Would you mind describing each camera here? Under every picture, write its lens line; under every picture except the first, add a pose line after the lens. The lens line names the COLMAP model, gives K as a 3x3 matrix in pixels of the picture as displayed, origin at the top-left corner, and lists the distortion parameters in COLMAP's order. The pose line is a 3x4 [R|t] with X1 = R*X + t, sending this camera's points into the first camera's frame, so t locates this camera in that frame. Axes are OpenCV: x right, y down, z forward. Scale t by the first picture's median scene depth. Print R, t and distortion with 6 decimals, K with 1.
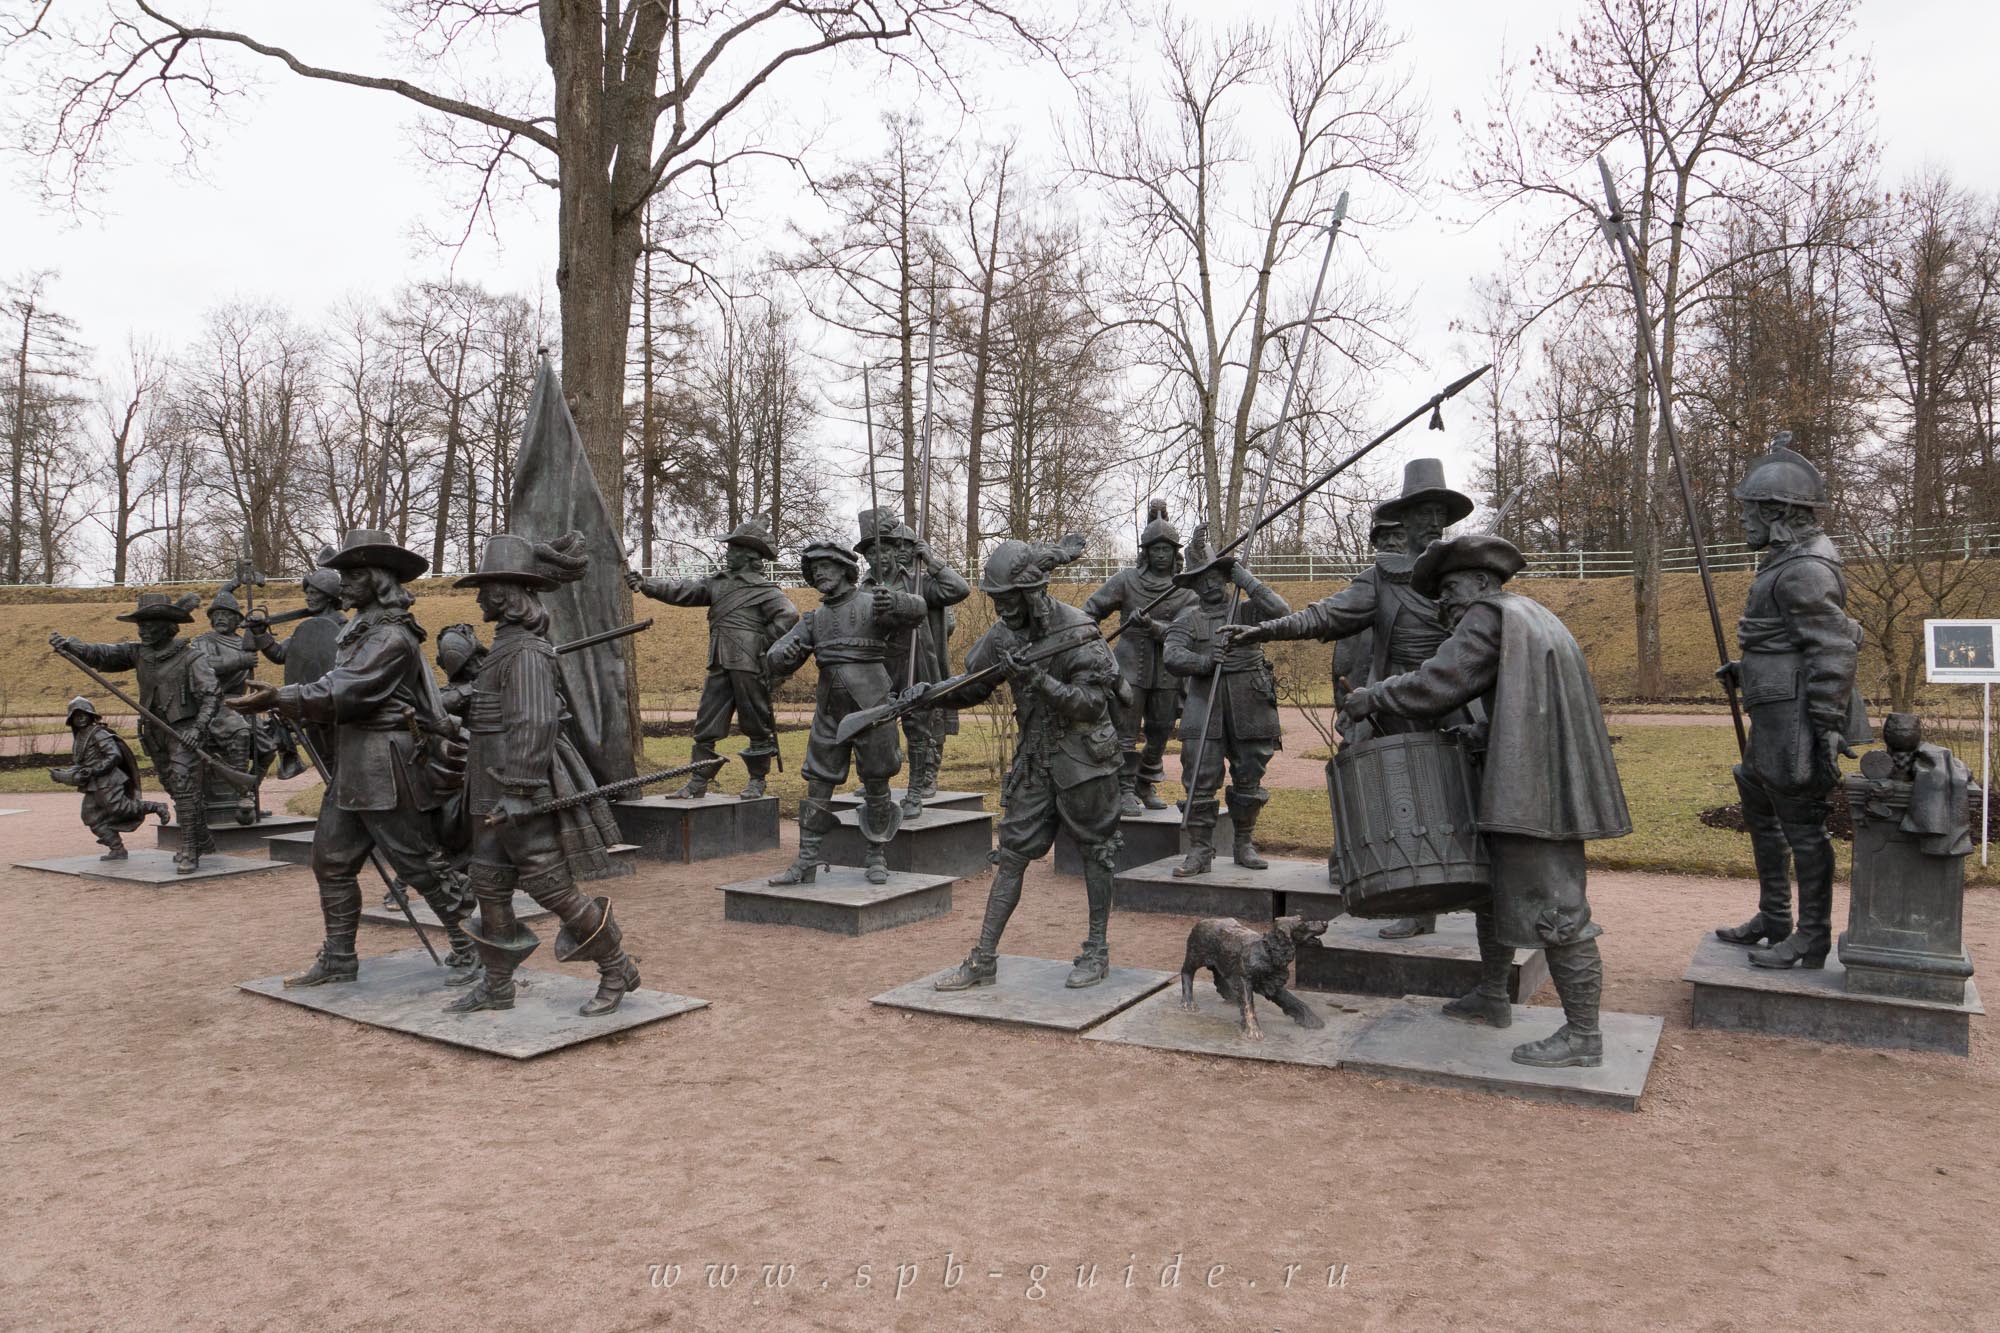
lens RADIAL K [[1415.0, 0, 1000.0], [0, 1415.0, 666.5], [0, 0, 1]] dist [-0.163038, 0.128241]
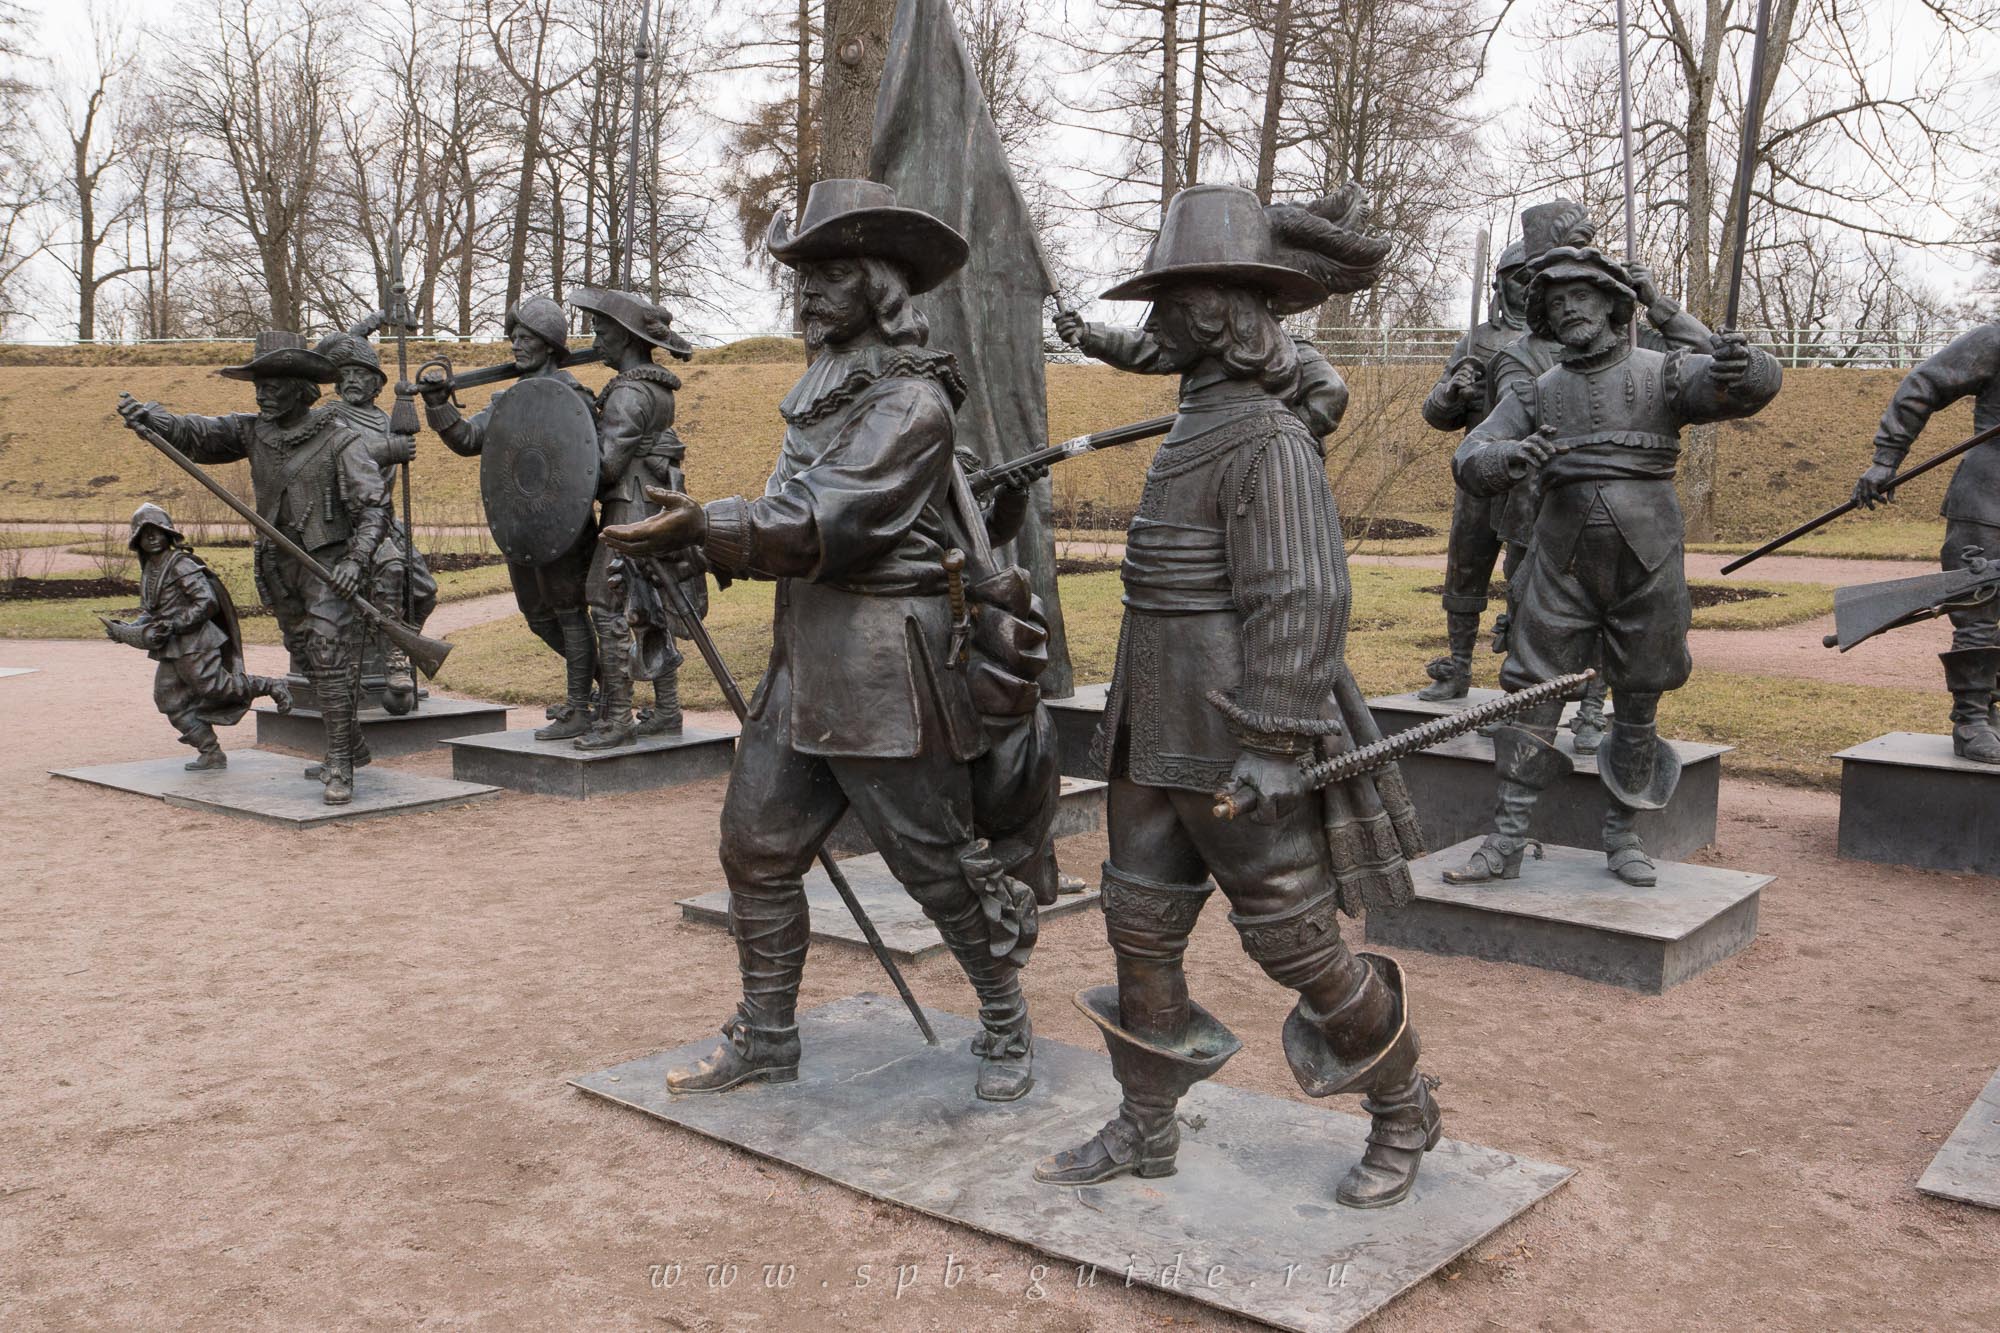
lens RADIAL K [[1905.2, 0, 1000.0], [0, 1905.2, 666.5], [0, 0, 1]] dist [-0.098225, 0.173531]
pose [[0.992200, 0.035797, -0.119410, -0.196578], [-0.023870, 0.994716, 0.099854, 0.001926], [0.122353, -0.096225, 0.987811, 0.199272]]
